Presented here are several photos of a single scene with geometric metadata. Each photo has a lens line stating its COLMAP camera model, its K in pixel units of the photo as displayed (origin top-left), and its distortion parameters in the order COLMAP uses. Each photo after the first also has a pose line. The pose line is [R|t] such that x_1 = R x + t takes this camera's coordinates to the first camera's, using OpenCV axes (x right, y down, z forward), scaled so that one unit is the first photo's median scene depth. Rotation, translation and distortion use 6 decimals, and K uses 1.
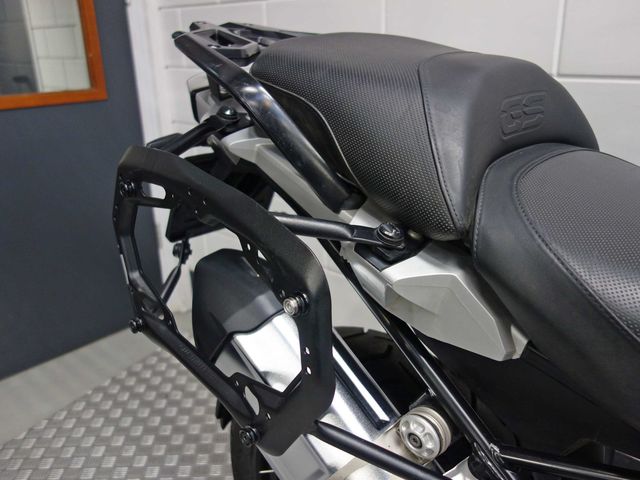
lens RADIAL K [[550.8, 0, 320.0], [0, 550.8, 240.0], [0, 0, 1]] dist [-0.001844, -0.000399]
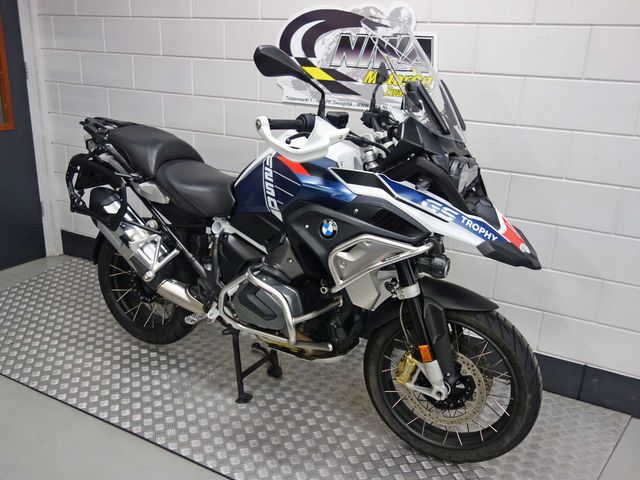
lens RADIAL K [[550.8, 0, 320.0], [0, 550.8, 240.0], [0, 0, 1]] dist [-0.001844, -0.000399]
pose [[0.962595, -0.015430, 0.270505, 0.282365], [0.022501, 0.999481, -0.023059, 0.578889], [-0.270008, 0.028283, 0.962442, -3.404147]]
